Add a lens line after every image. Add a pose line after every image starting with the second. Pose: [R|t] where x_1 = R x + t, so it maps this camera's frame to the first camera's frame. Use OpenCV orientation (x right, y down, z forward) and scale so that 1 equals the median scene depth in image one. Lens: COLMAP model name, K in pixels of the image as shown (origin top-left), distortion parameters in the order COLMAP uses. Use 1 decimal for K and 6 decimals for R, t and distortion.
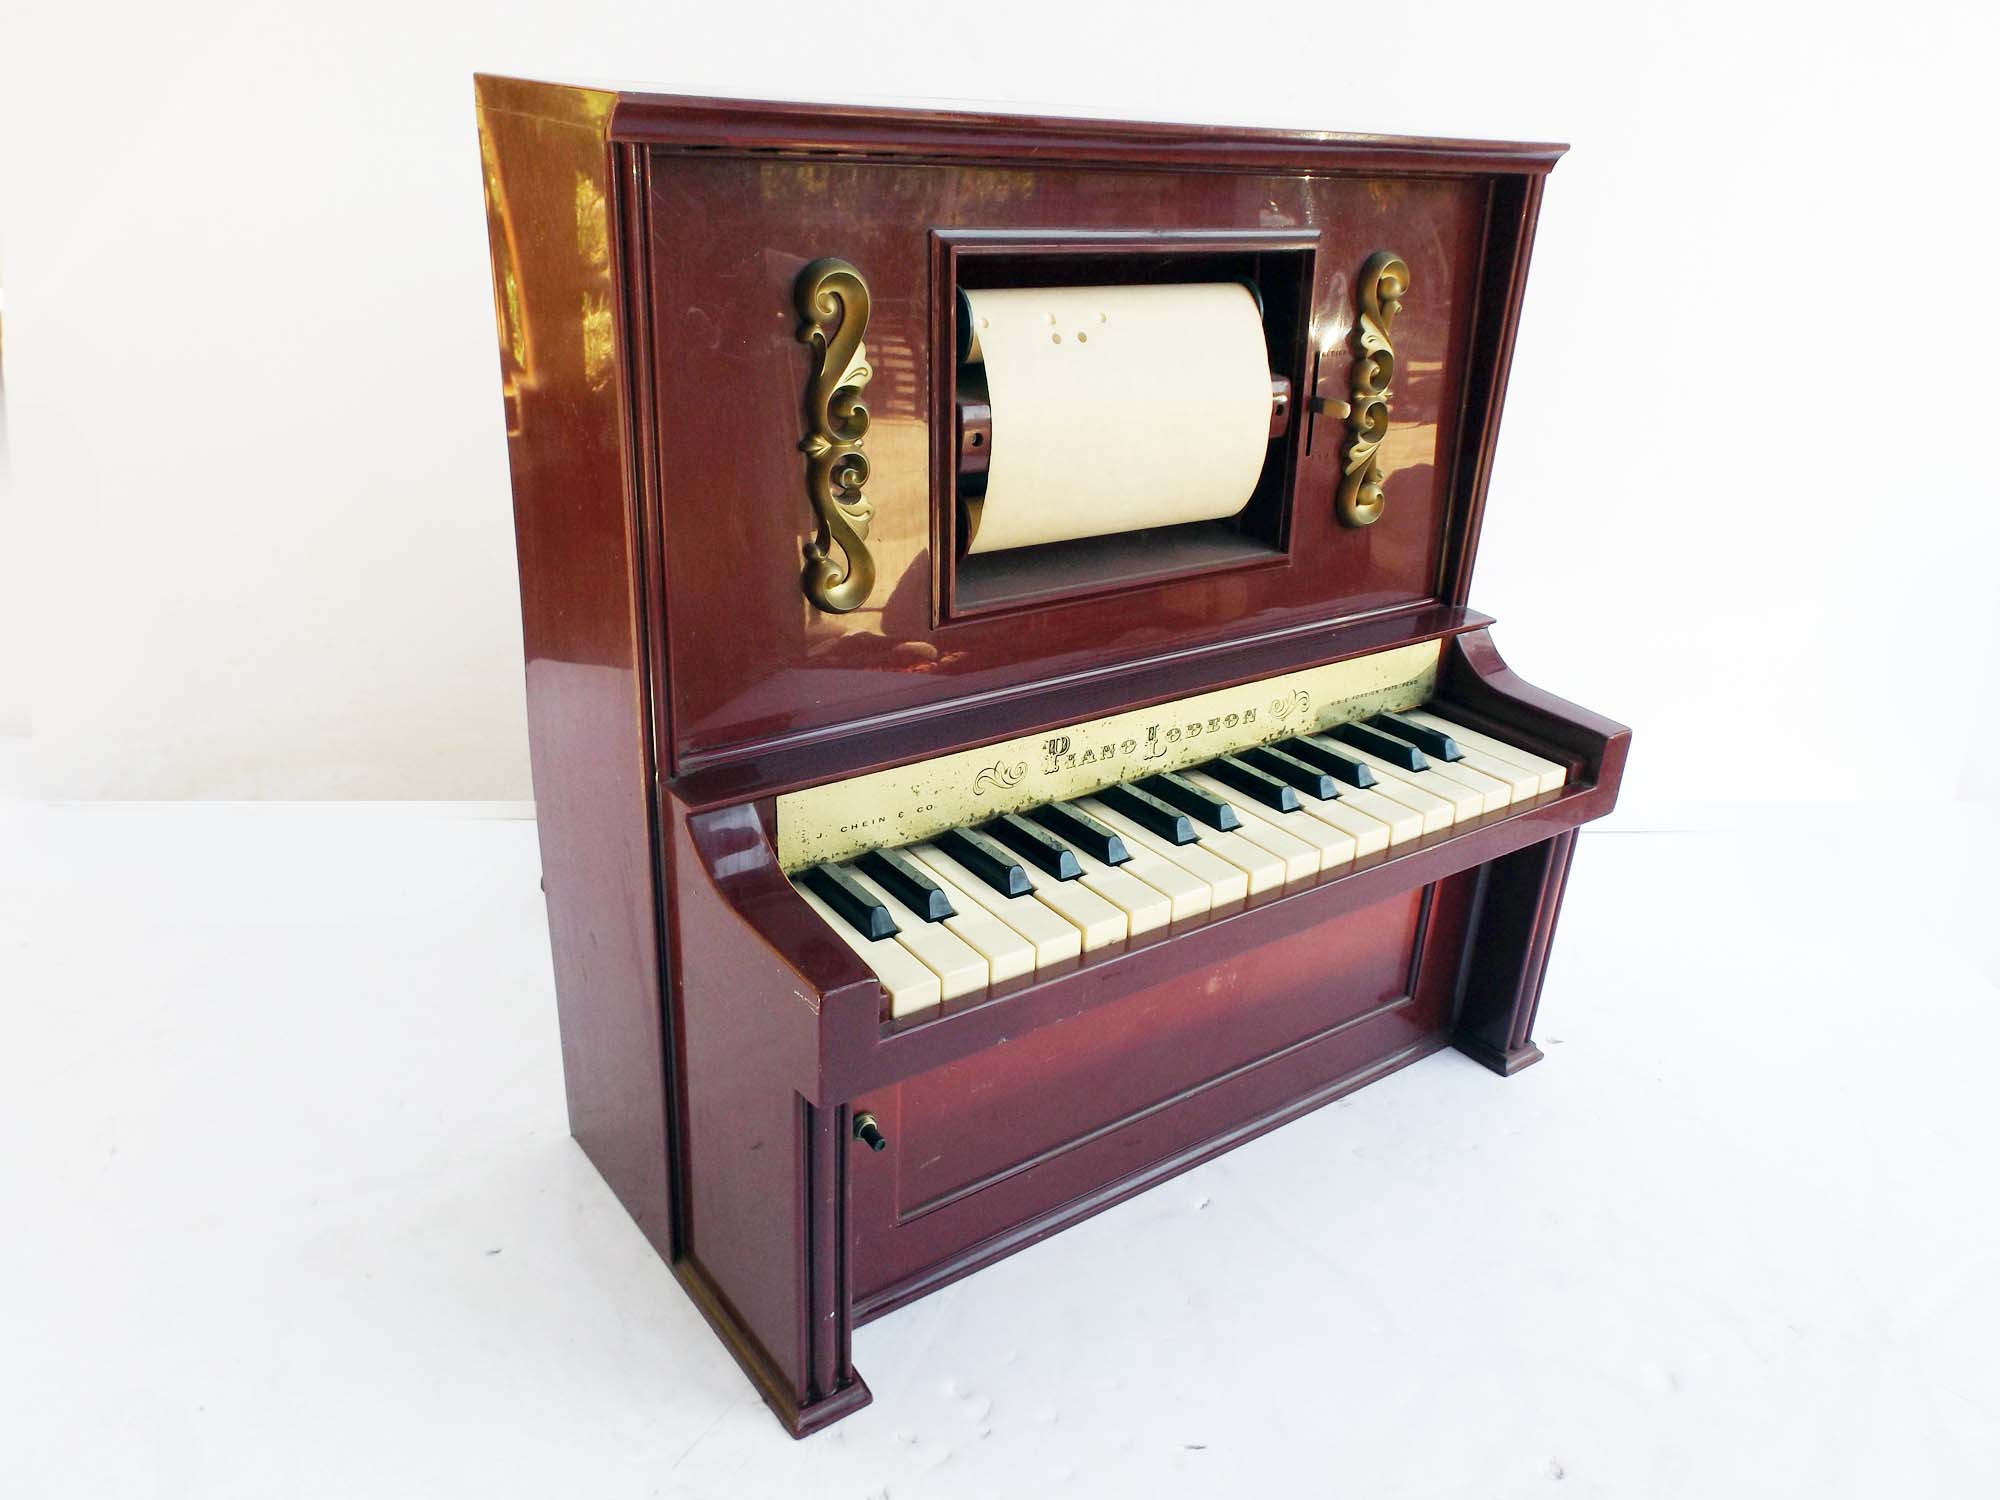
lens RADIAL K [[1427.3, 0, 1000.7], [0, 1427.3, 751.4], [0, 0, 1]] dist [0.012664, -0.008584]
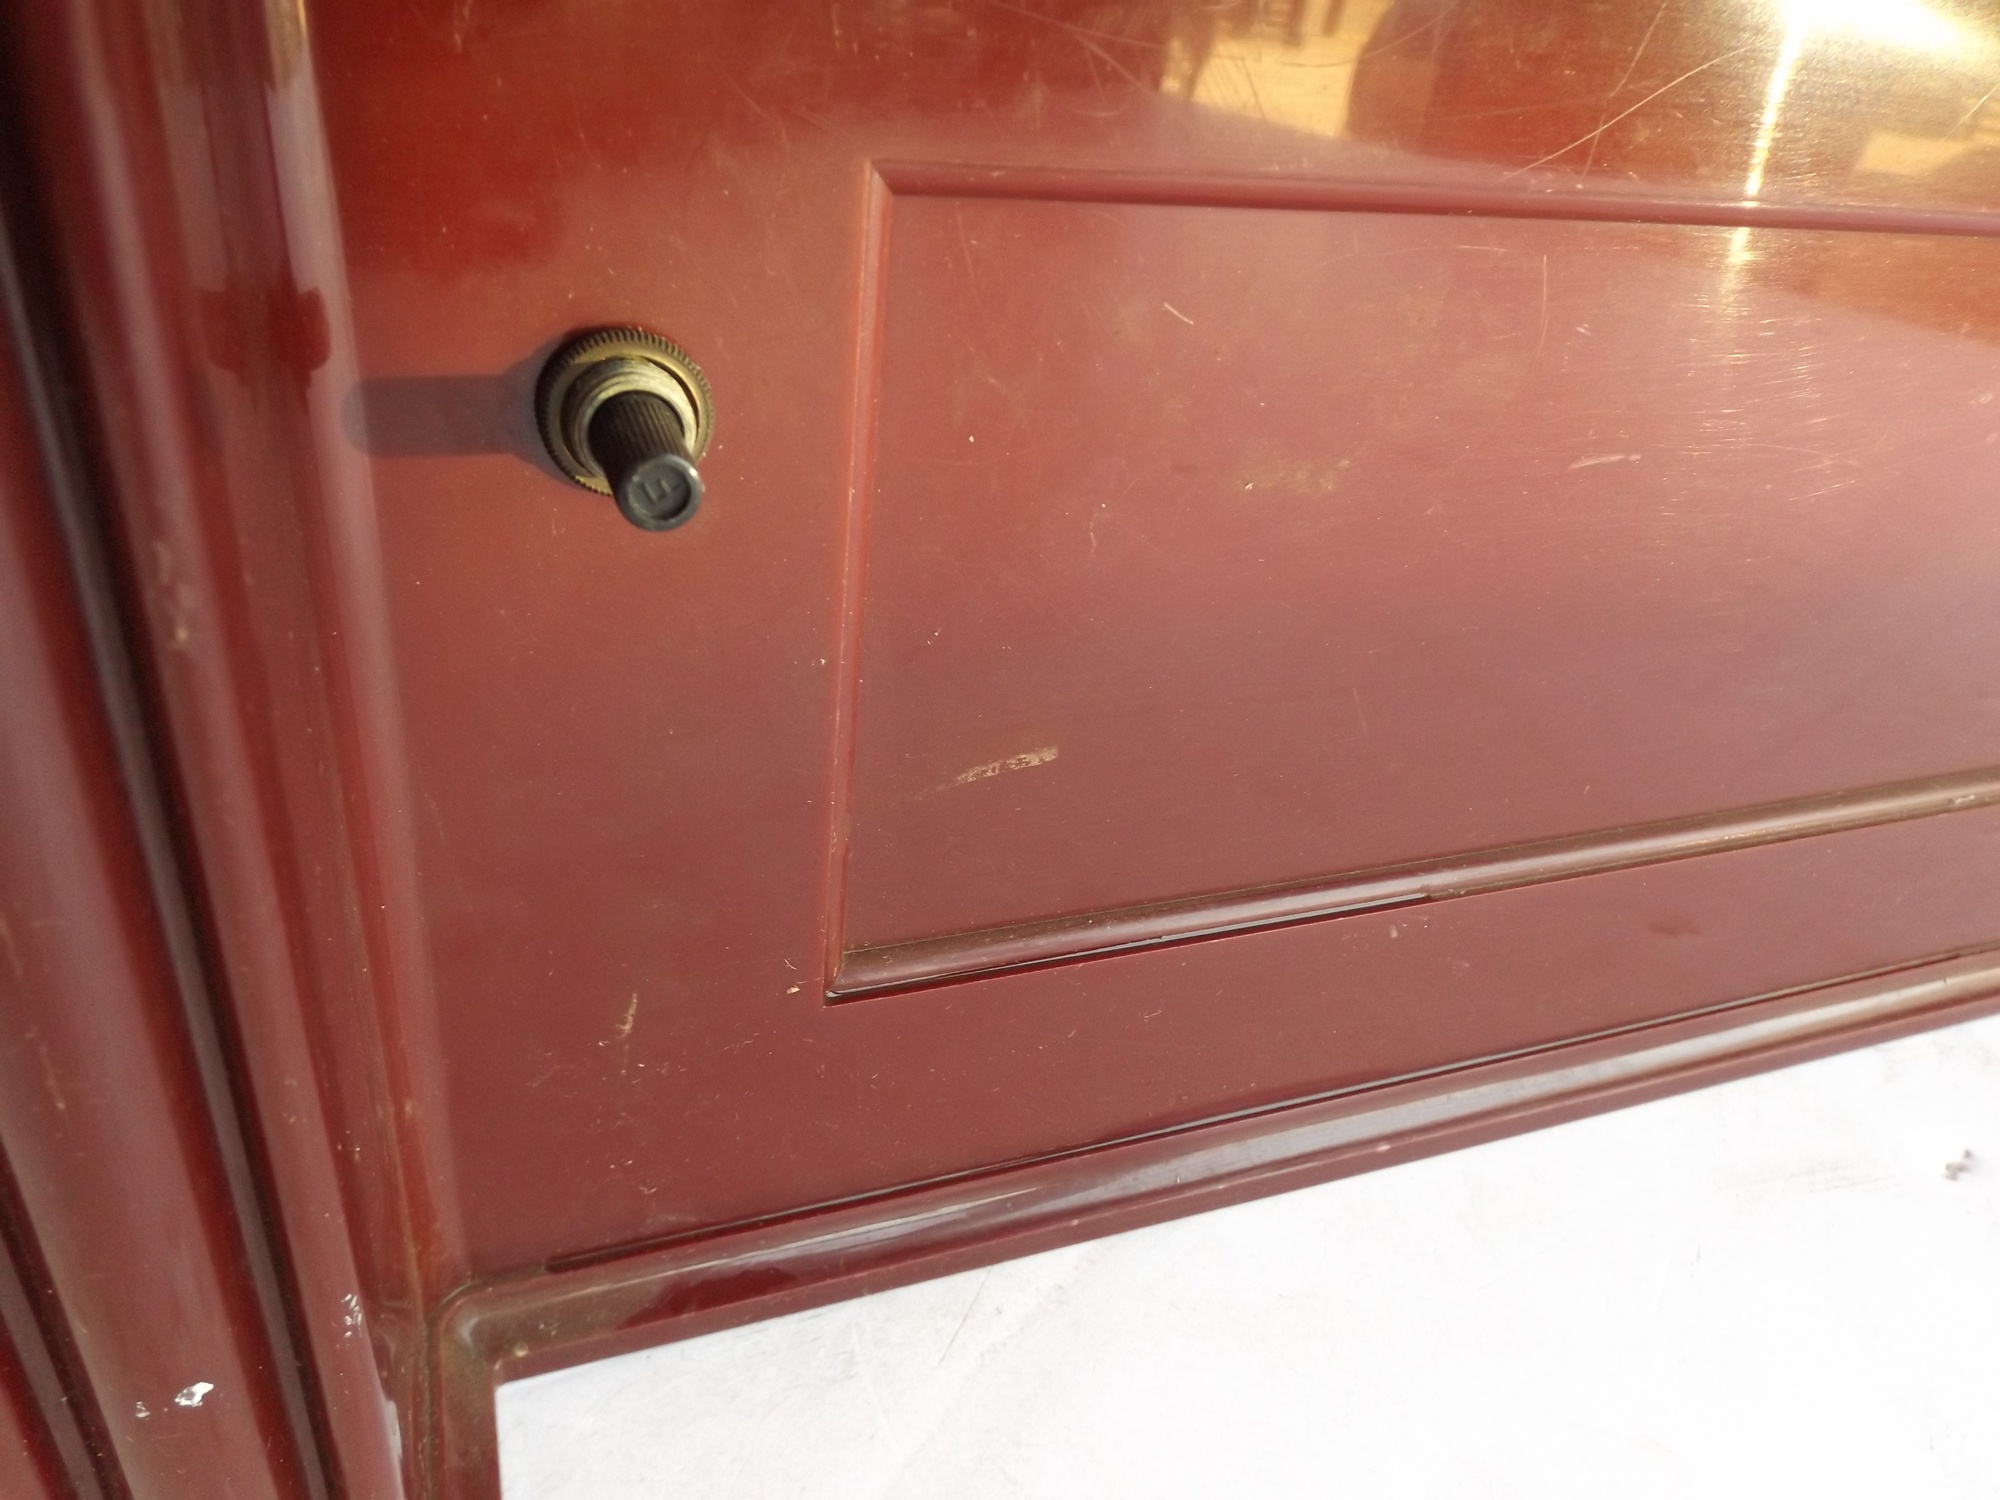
lens RADIAL K [[1427.3, 0, 997.9], [0, 1427.3, 752.3], [0, 0, 1]] dist [0.012664, -0.008584]
pose [[0.967732, 0.189135, -0.166500, -0.014334], [-0.163881, 0.974340, 0.154287, 0.257166], [0.191409, -0.122022, 0.973896, 0.799174]]
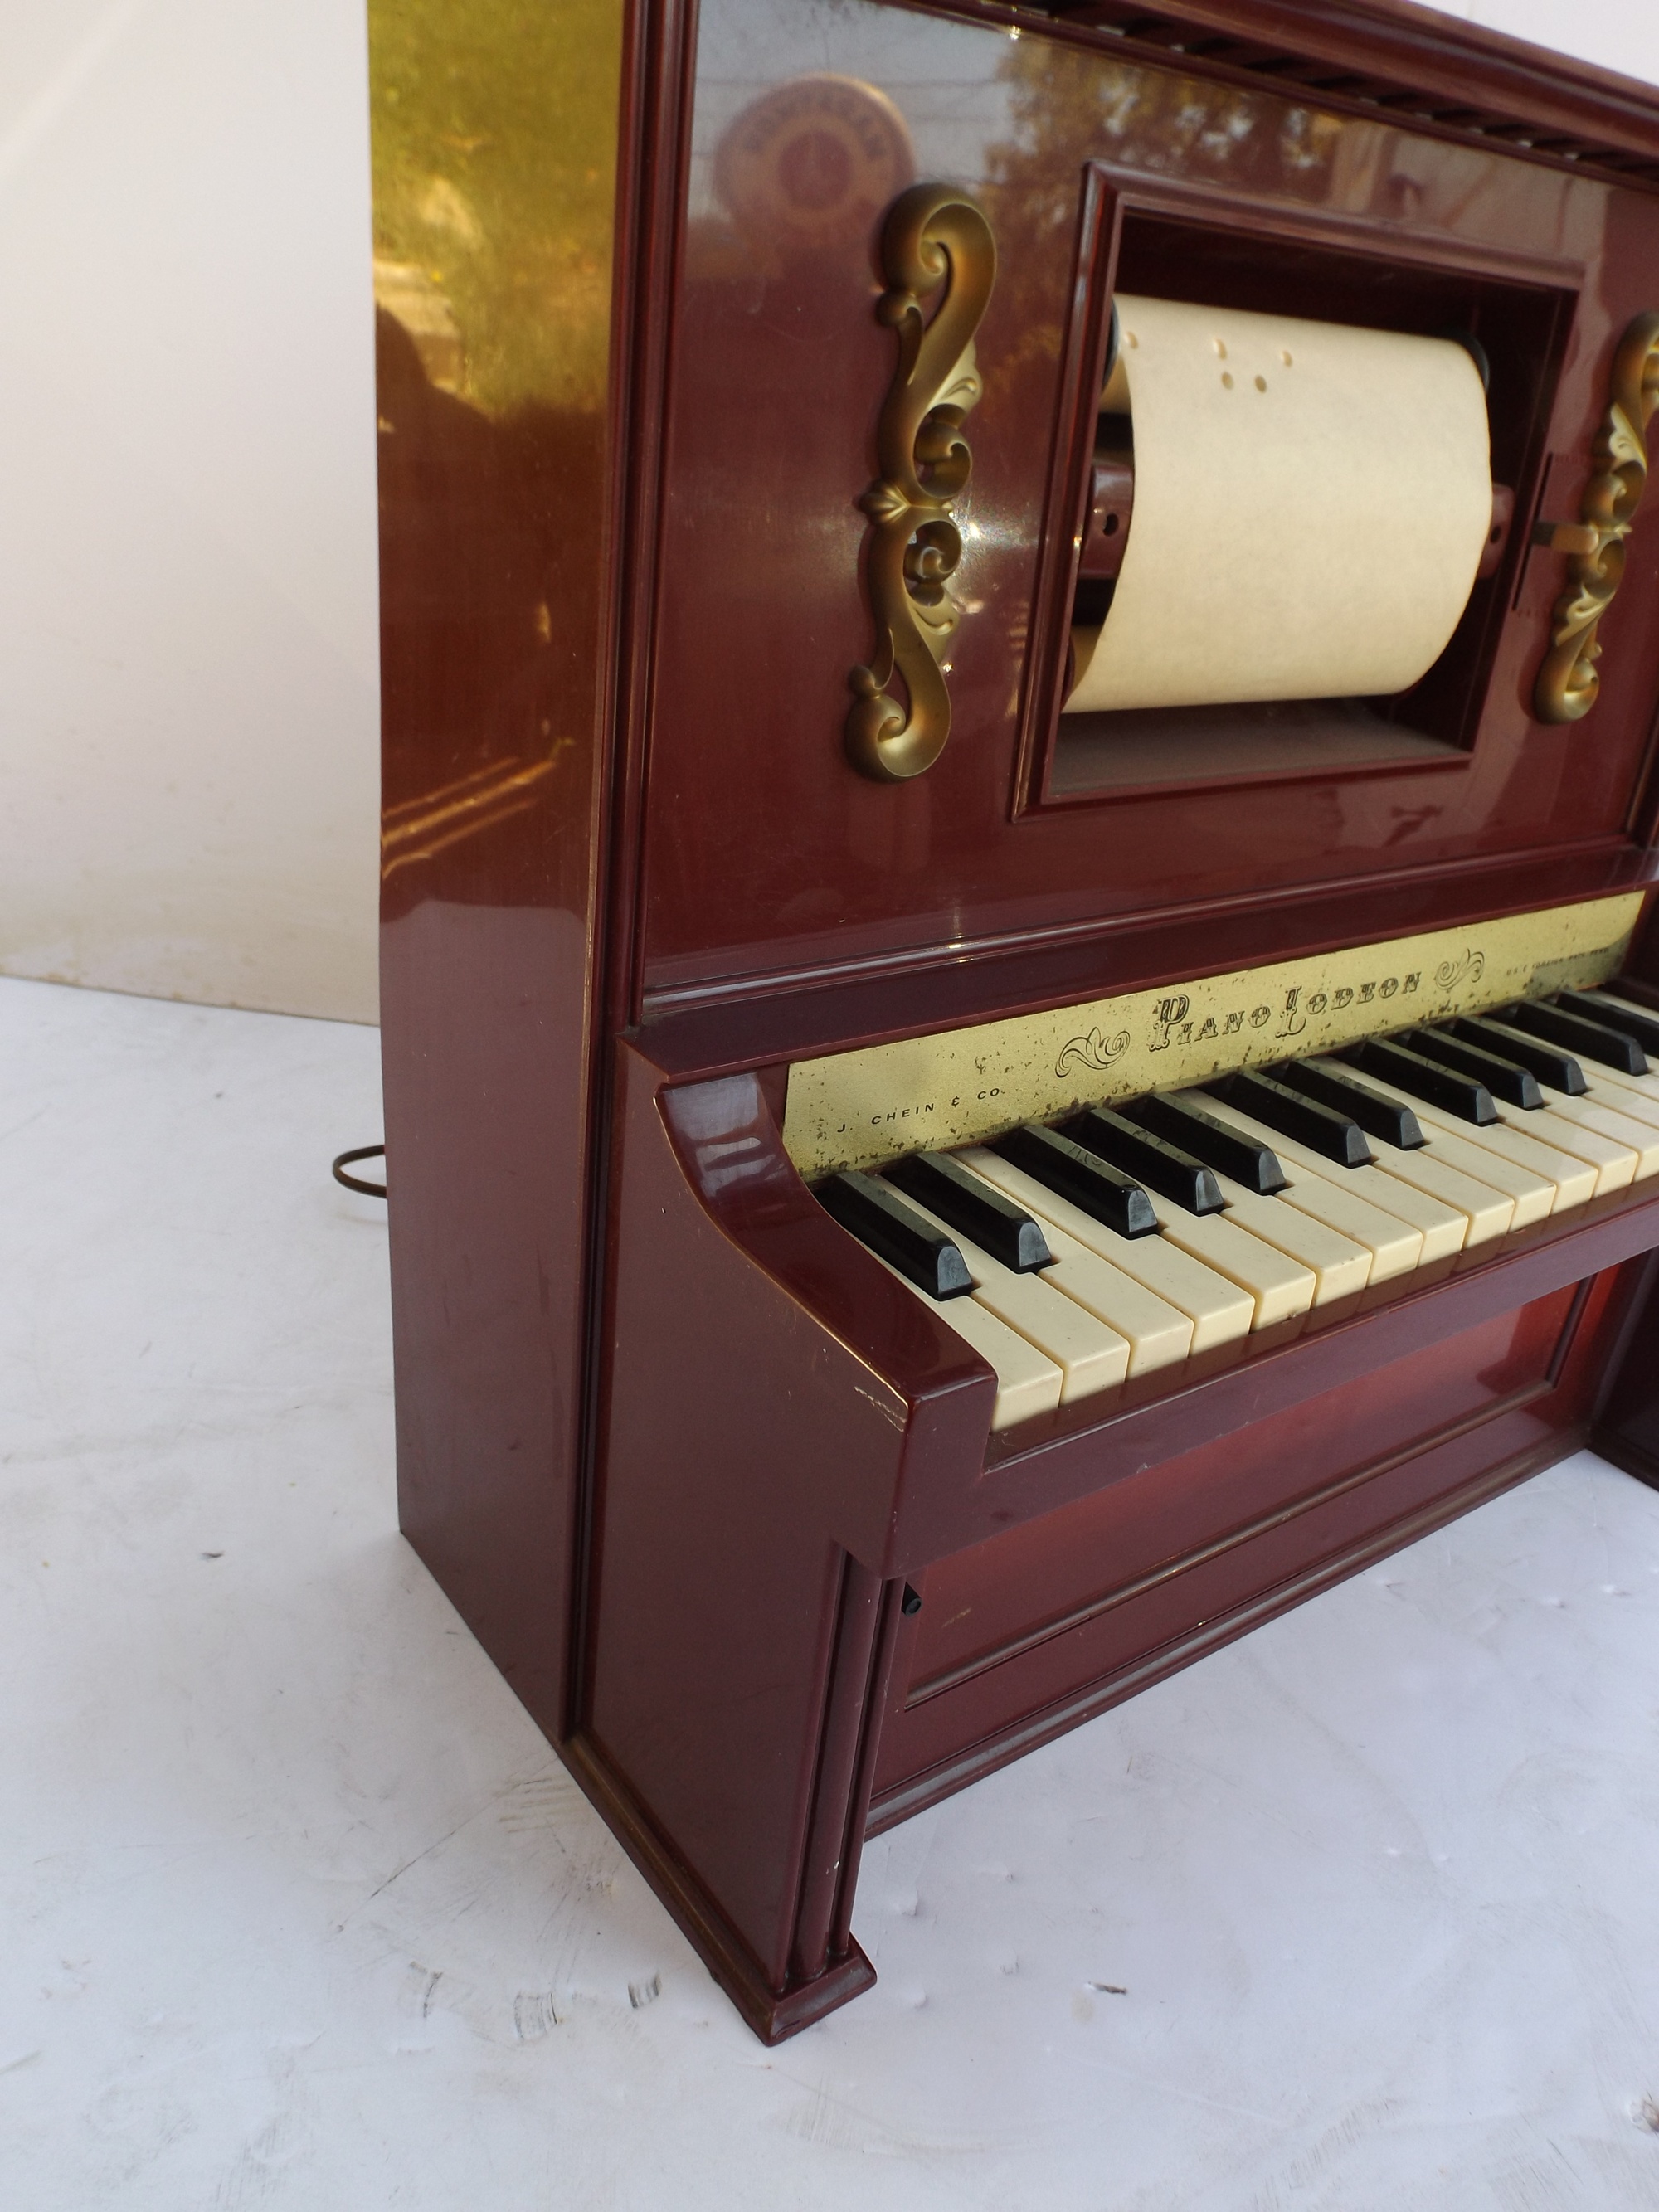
lens RADIAL K [[1578.7, 0, 829.5], [0, 1578.7, 1096.3], [0, 0, 1]] dist [0.012664, -0.008584]
pose [[0.998465, 0.049827, 0.024178, -0.142277], [-0.050799, 0.997851, 0.041395, 0.014705], [-0.022063, -0.042560, 0.998850, 0.272288]]
